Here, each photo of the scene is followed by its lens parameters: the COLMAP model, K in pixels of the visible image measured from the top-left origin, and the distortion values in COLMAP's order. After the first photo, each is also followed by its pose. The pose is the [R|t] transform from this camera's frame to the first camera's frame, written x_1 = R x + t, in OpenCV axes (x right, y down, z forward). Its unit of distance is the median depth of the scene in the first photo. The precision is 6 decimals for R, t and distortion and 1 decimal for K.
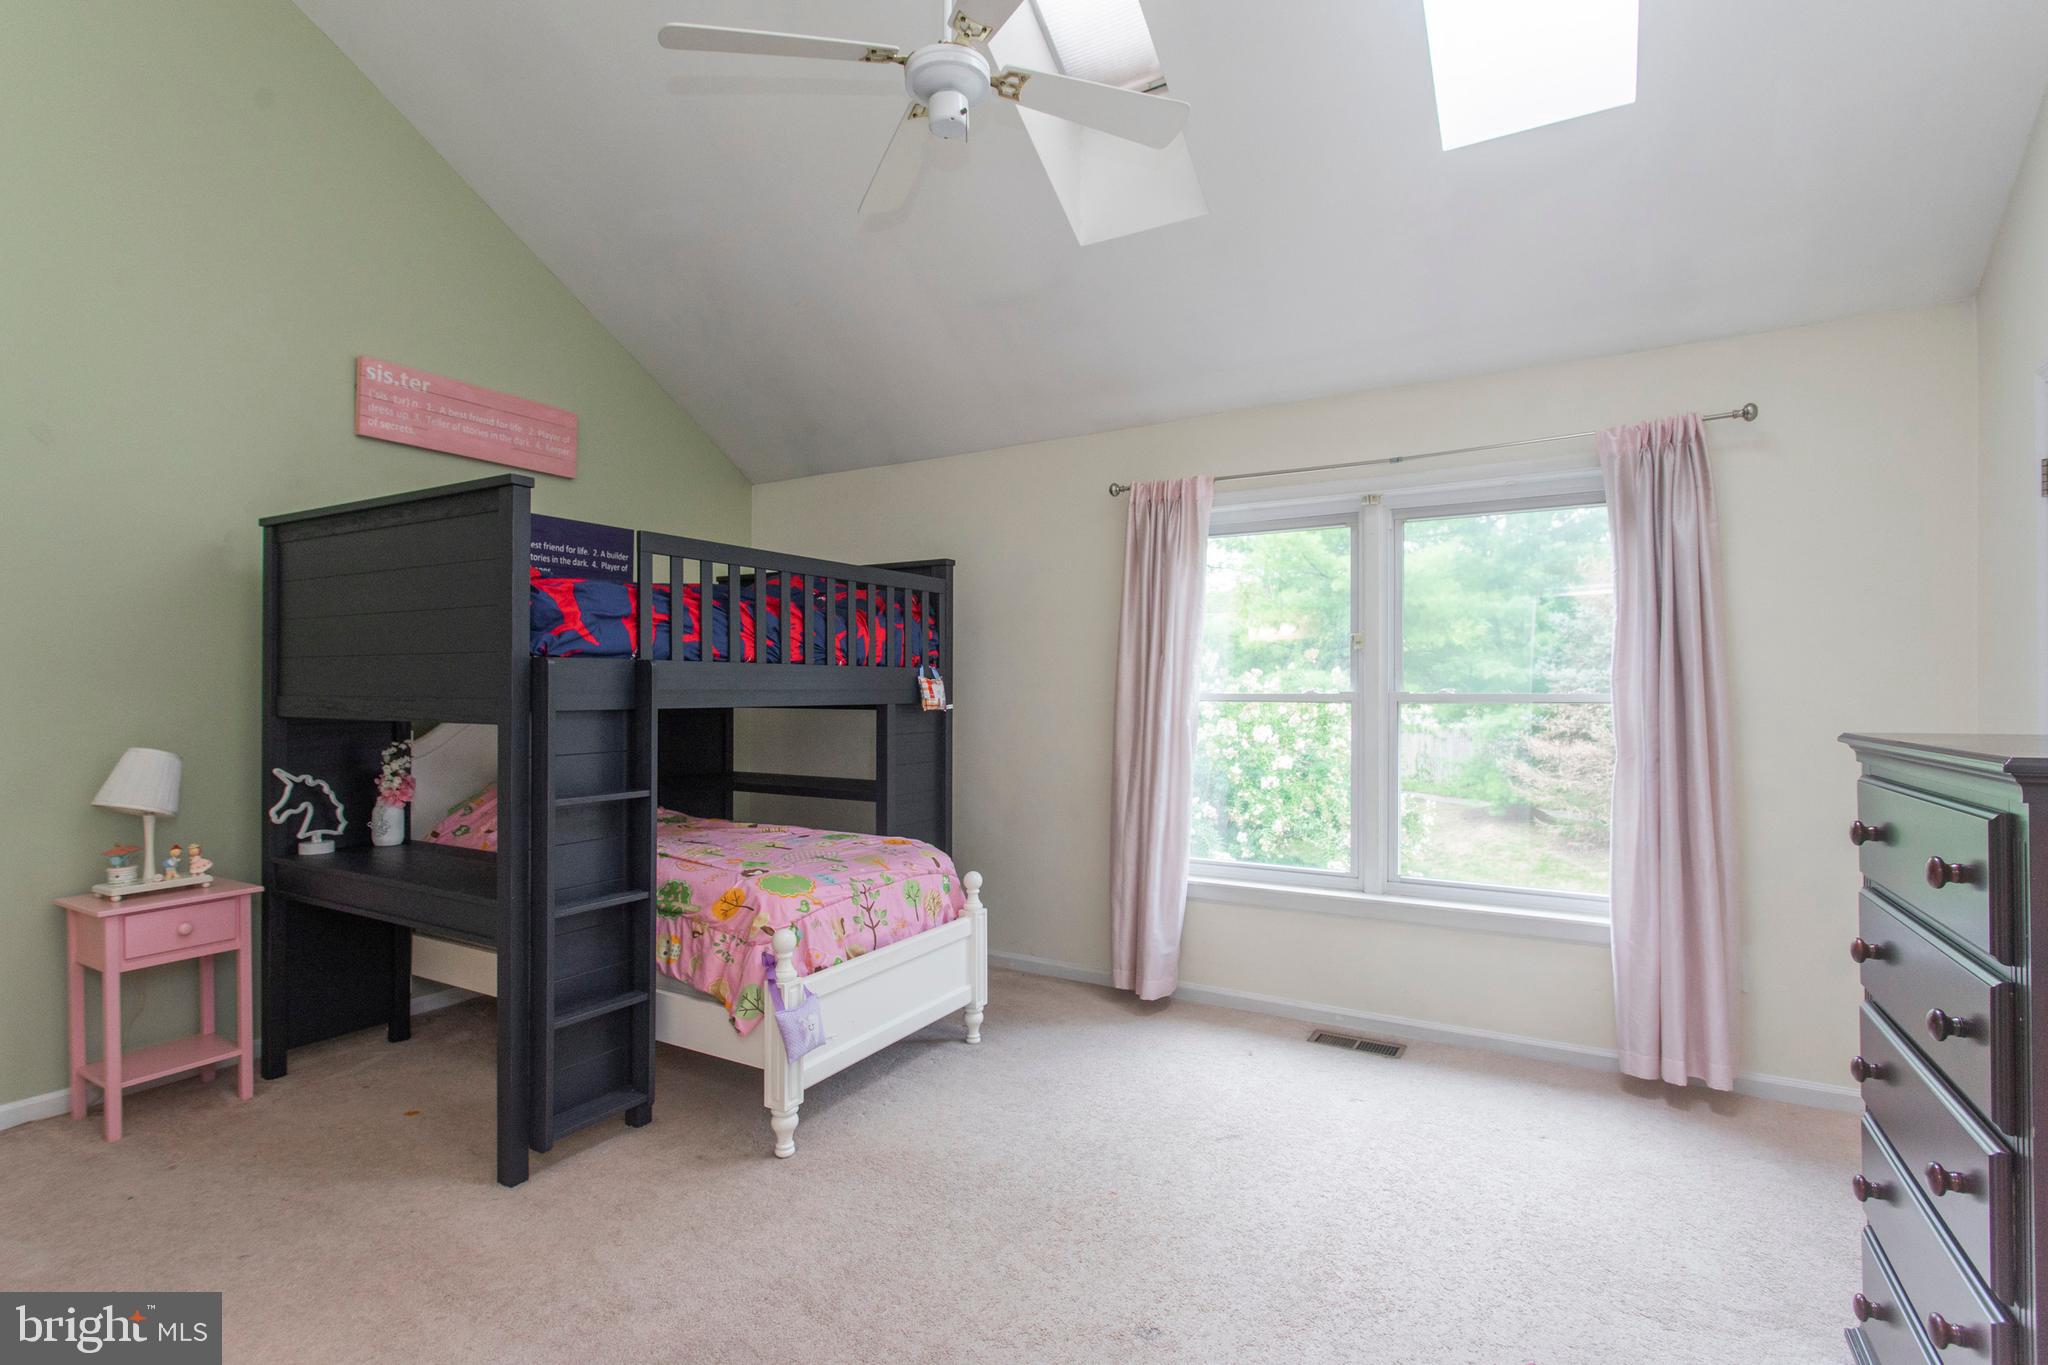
lens RADIAL K [[976.7, 0, 1037.0], [0, 976.7, 692.3], [0, 0, 1]] dist [-0.005545, 0.002718]
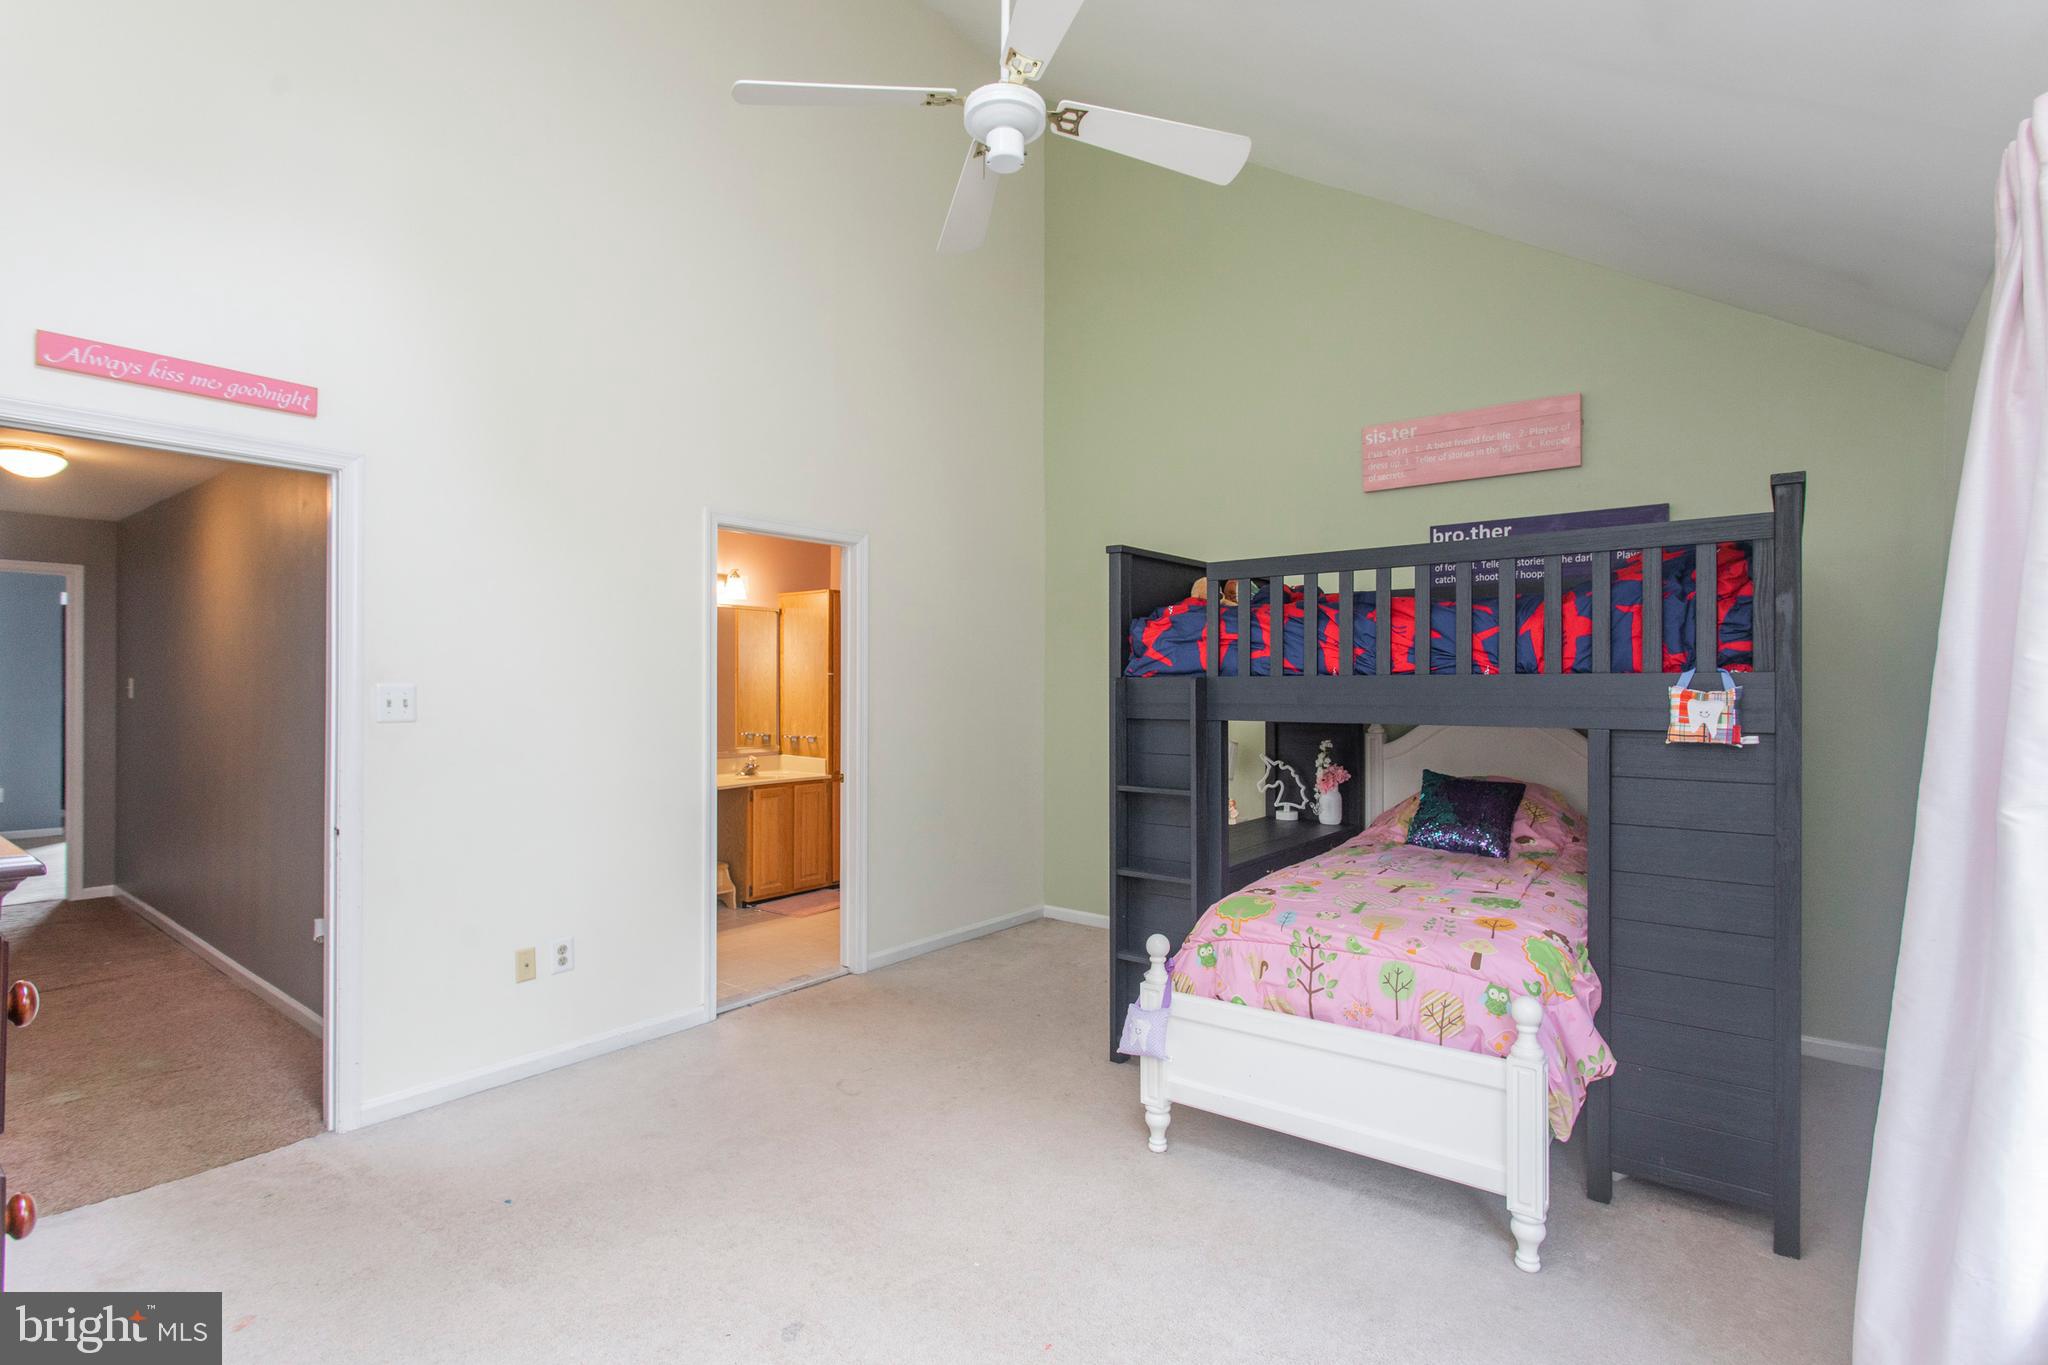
lens RADIAL K [[976.7, 0, 1019.8], [0, 976.7, 682.1], [0, 0, 1]] dist [-0.005545, 0.002718]
pose [[-0.137158, -0.004959, -0.990537, 0.651000], [-0.000656, 0.999988, -0.004916, -0.018476], [0.990549, -0.000024, -0.137159, 0.813345]]
